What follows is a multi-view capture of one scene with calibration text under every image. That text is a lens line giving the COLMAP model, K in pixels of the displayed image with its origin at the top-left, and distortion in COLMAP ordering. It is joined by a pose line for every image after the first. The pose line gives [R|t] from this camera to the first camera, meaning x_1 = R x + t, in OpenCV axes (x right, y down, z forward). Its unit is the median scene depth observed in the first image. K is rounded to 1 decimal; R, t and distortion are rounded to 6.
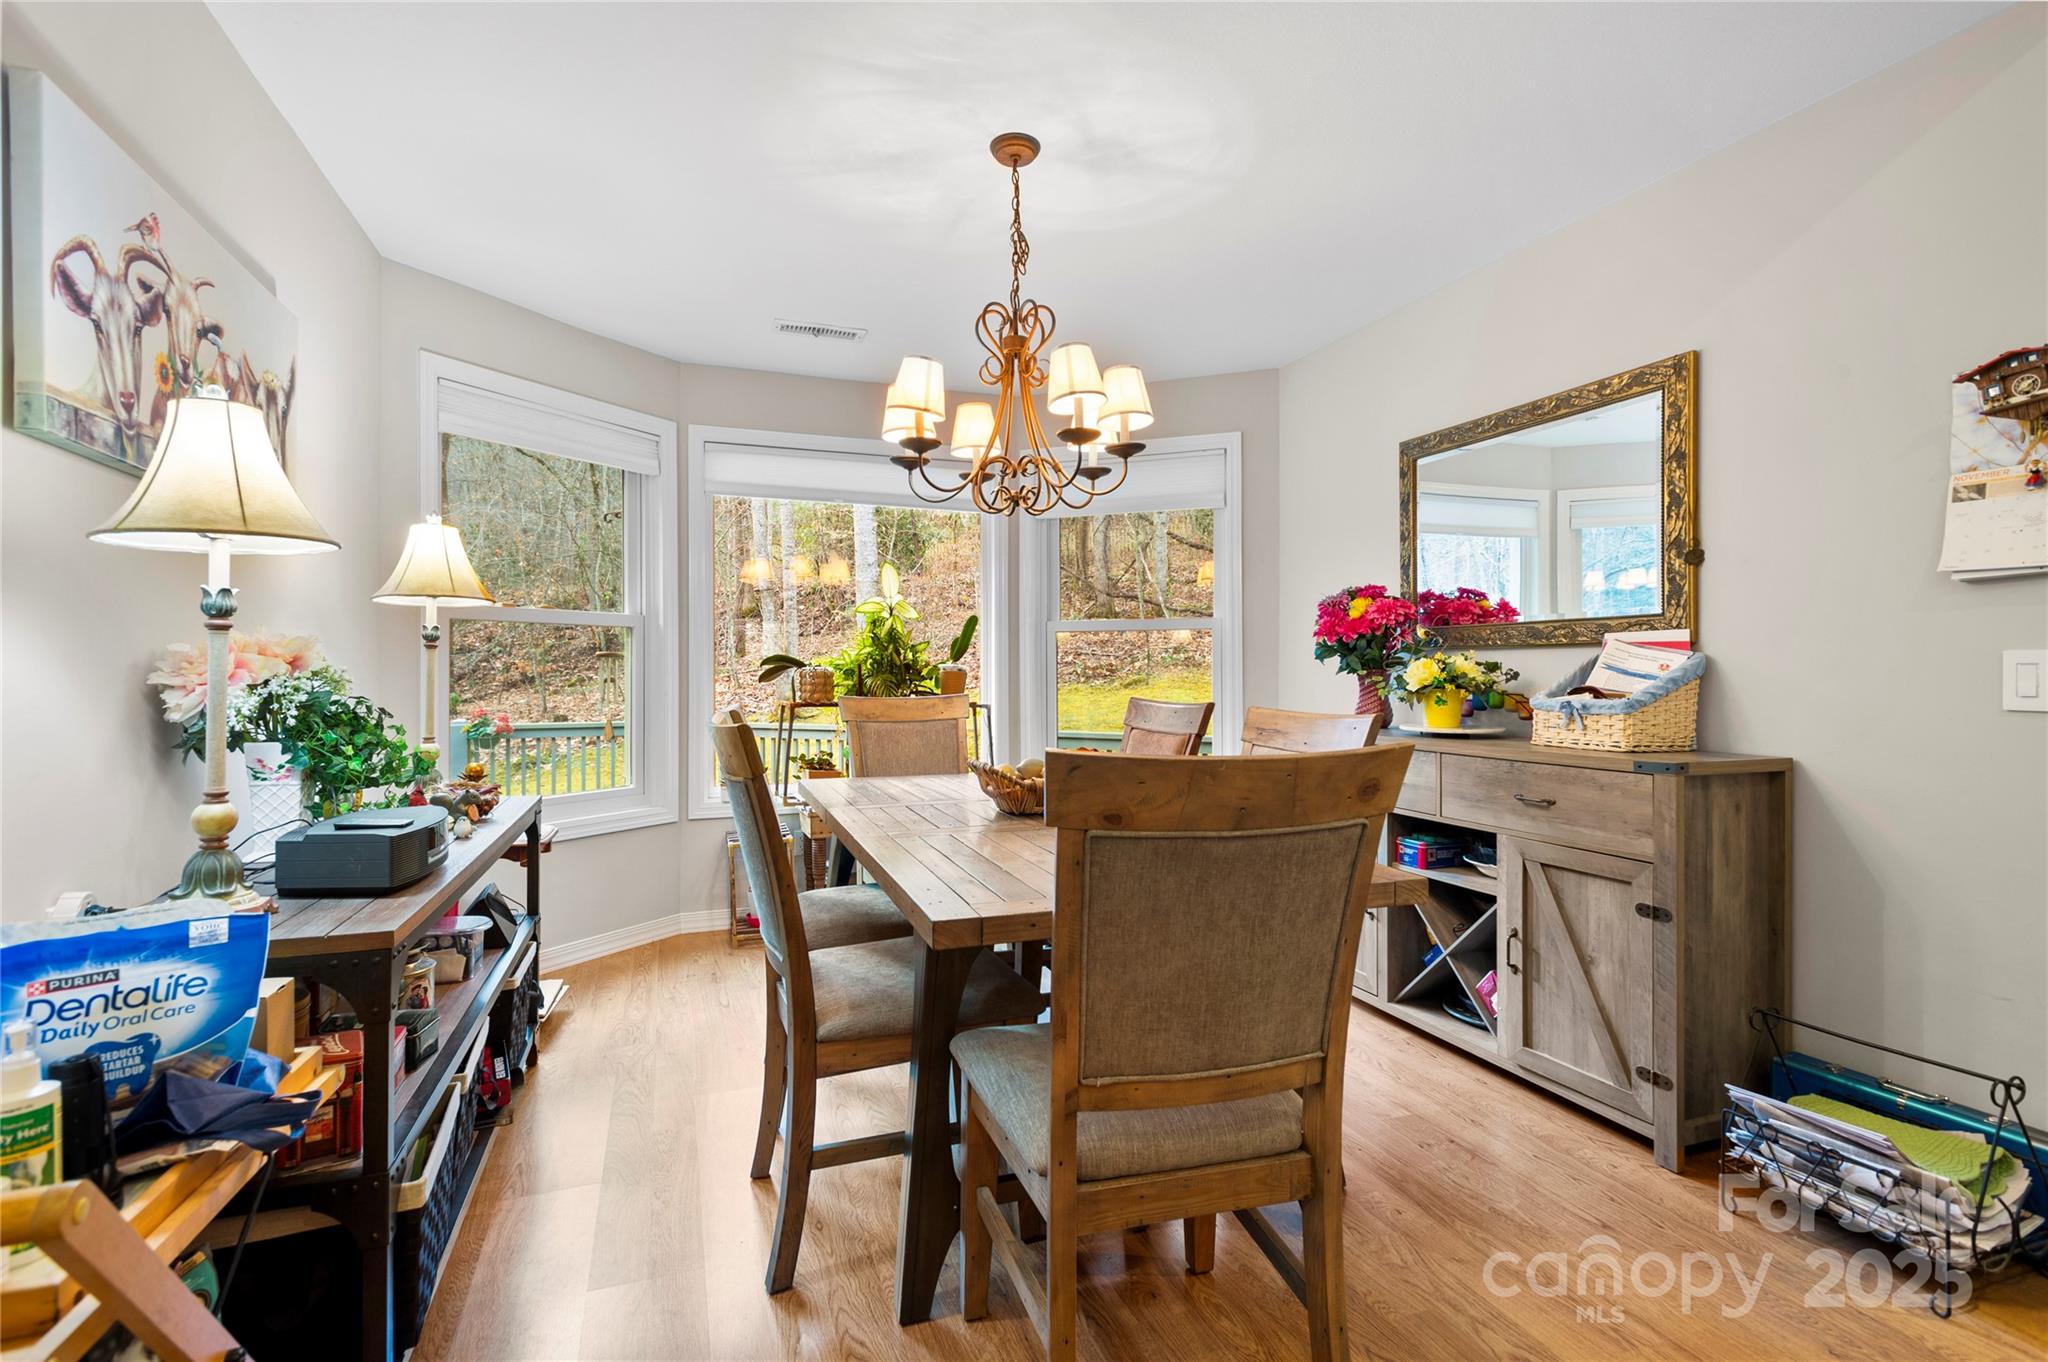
lens RADIAL K [[964.5, 0, 1035.2], [0, 964.5, 669.5], [0, 0, 1]] dist [0.003288, 0.000161]
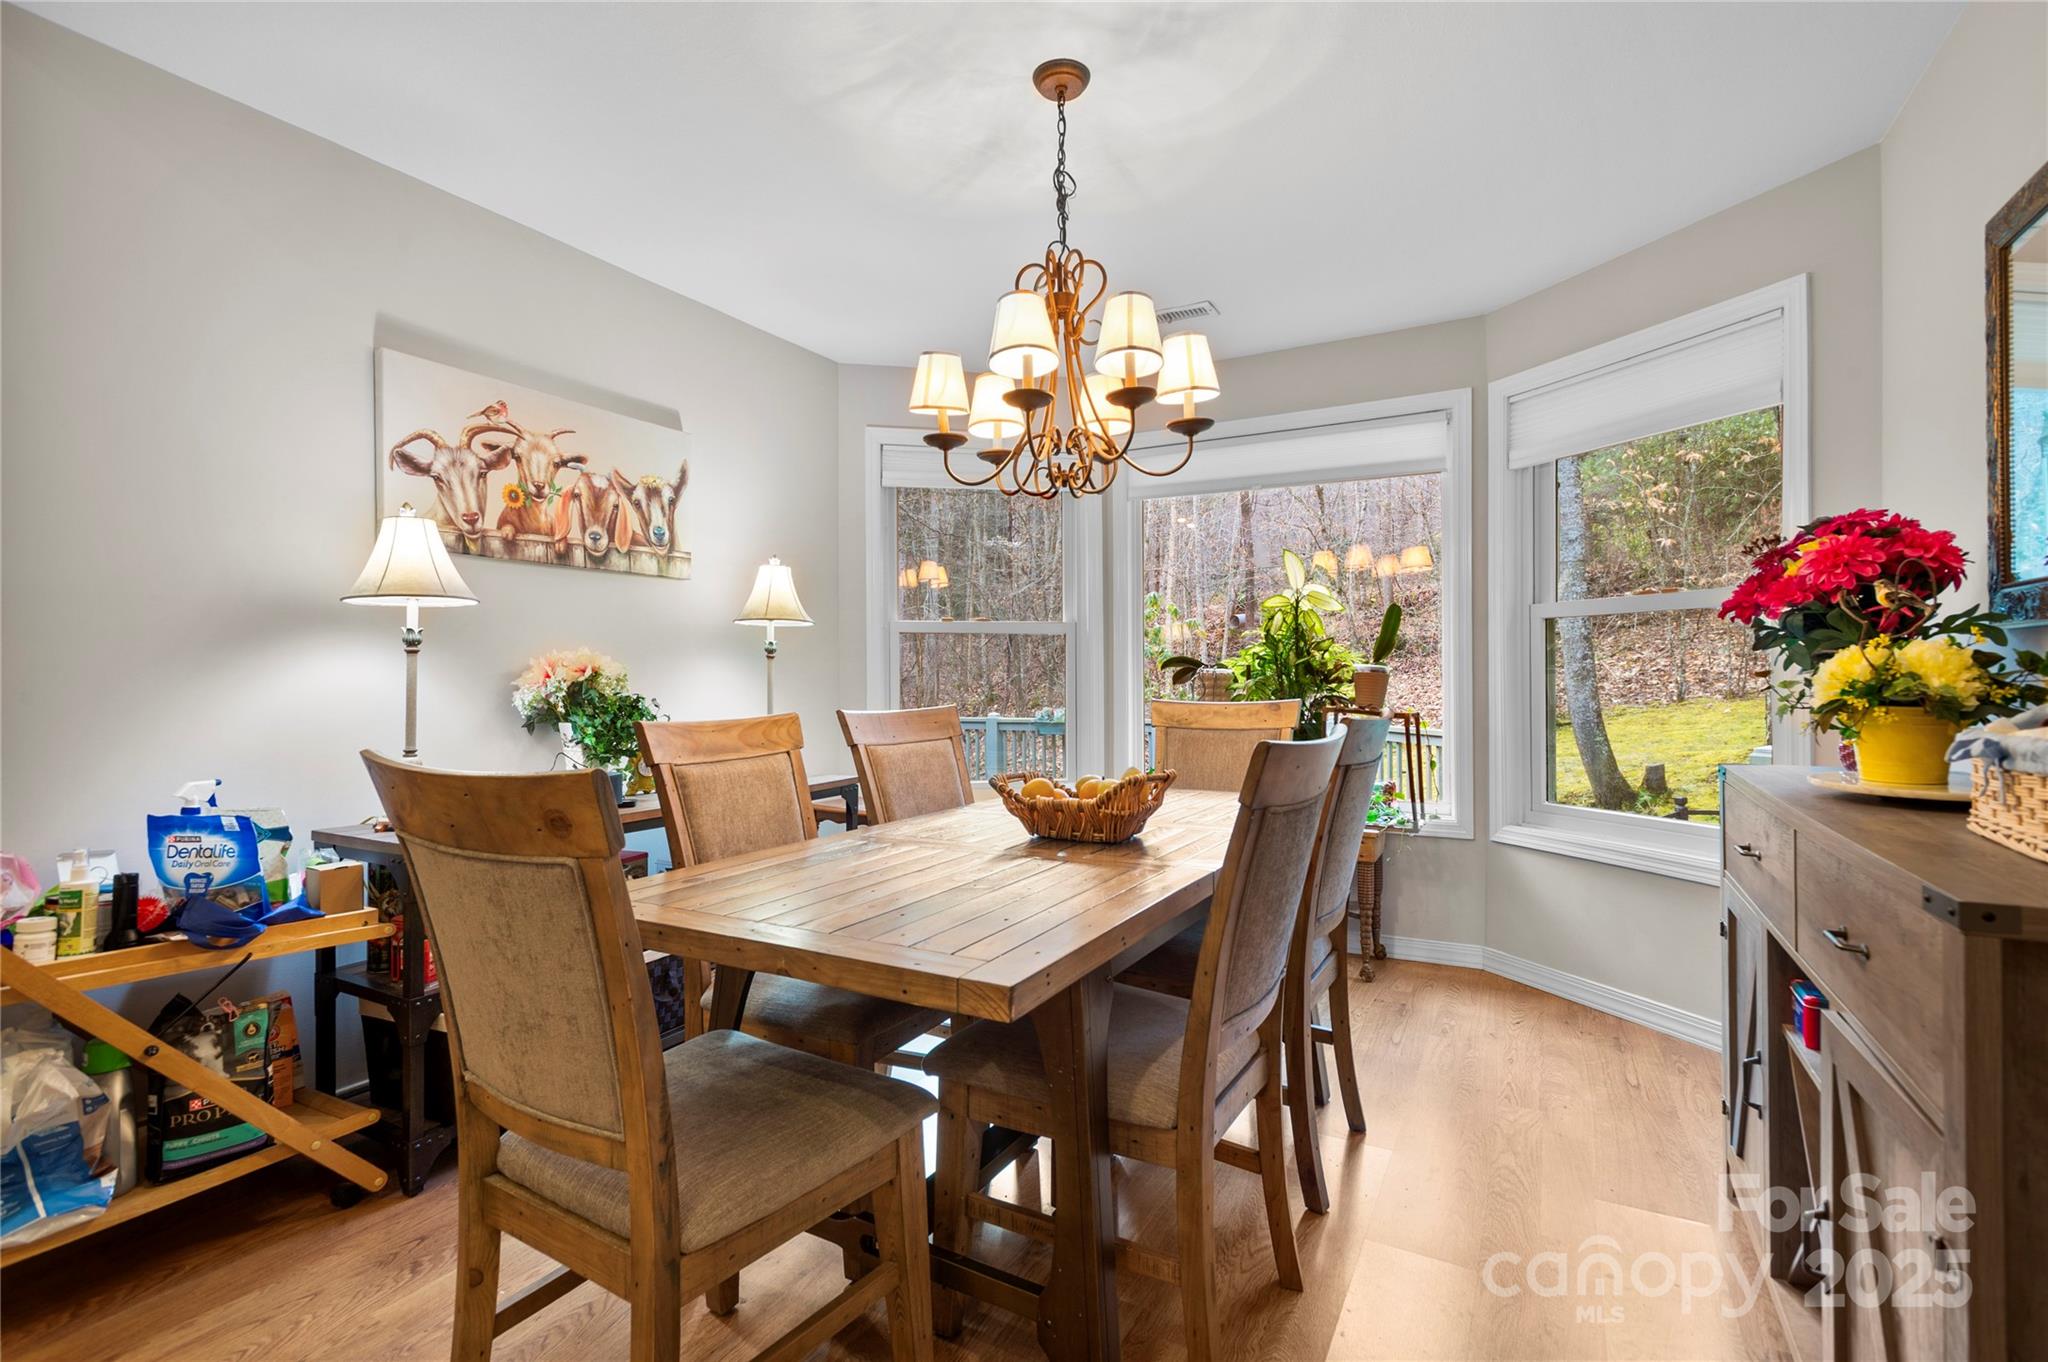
lens RADIAL K [[982.4, 0, 1014.0], [0, 982.4, 671.3], [0, 0, 1]] dist [0.023043, -0.008665]
pose [[0.648514, -0.006313, -0.761176, 0.915191], [0.006469, 0.999975, -0.002783, 0.001332], [0.761175, -0.003119, 0.648539, 0.553623]]
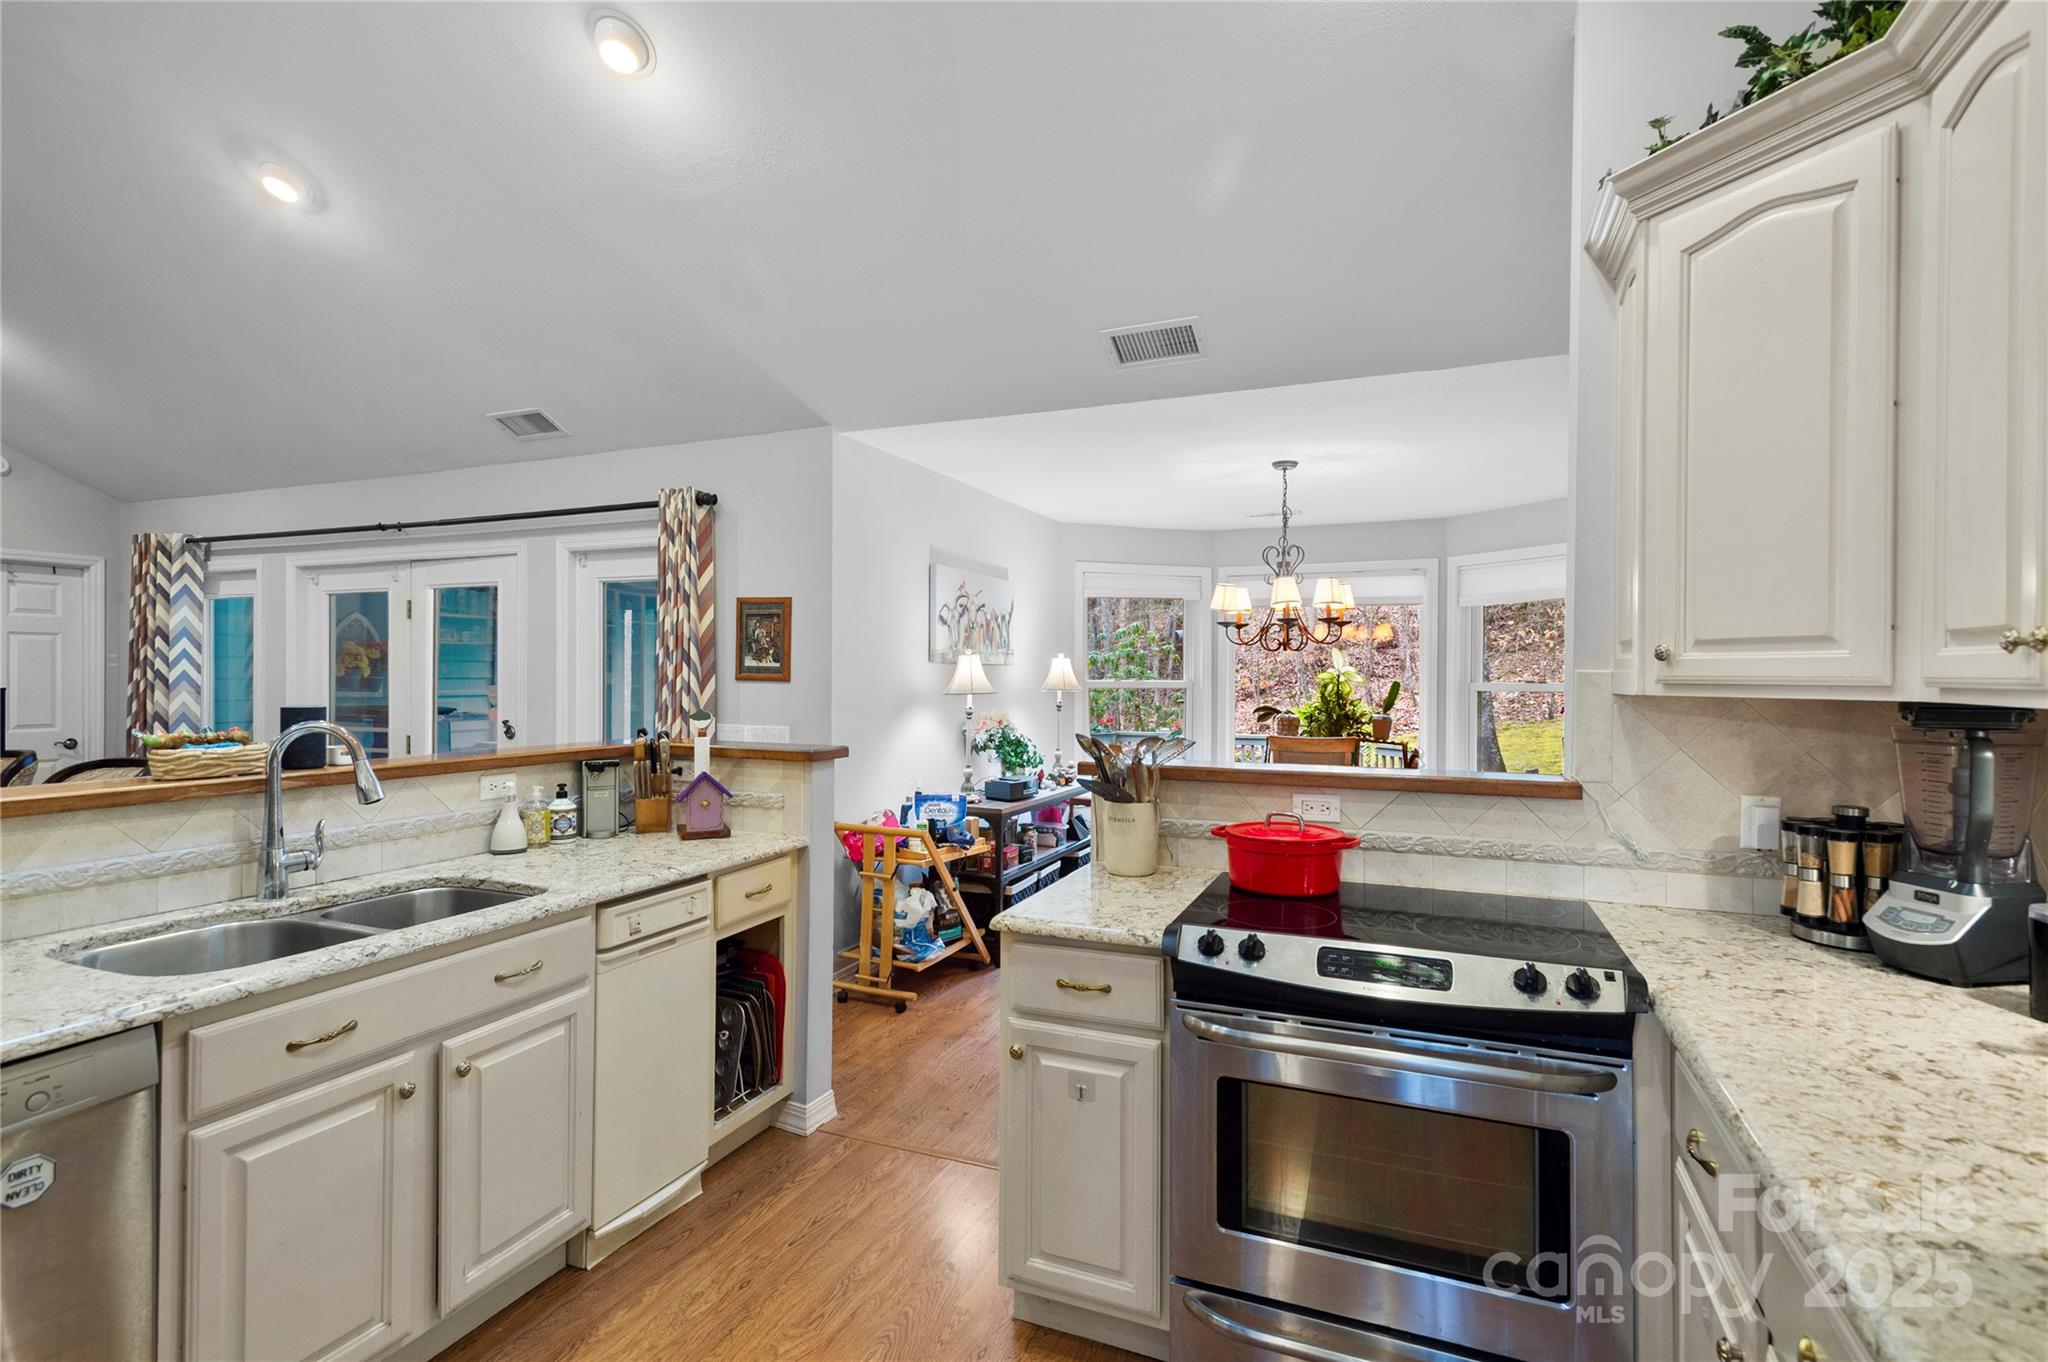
lens RADIAL K [[982.4, 0, 1014.0], [0, 982.4, 671.3], [0, 0, 1]] dist [0.023043, -0.008665]
pose [[0.716412, 0.004184, -0.697665, 1.409639], [-0.005821, 0.999983, 0.000020, -0.172132], [0.697654, 0.004047, 0.716424, -1.153767]]
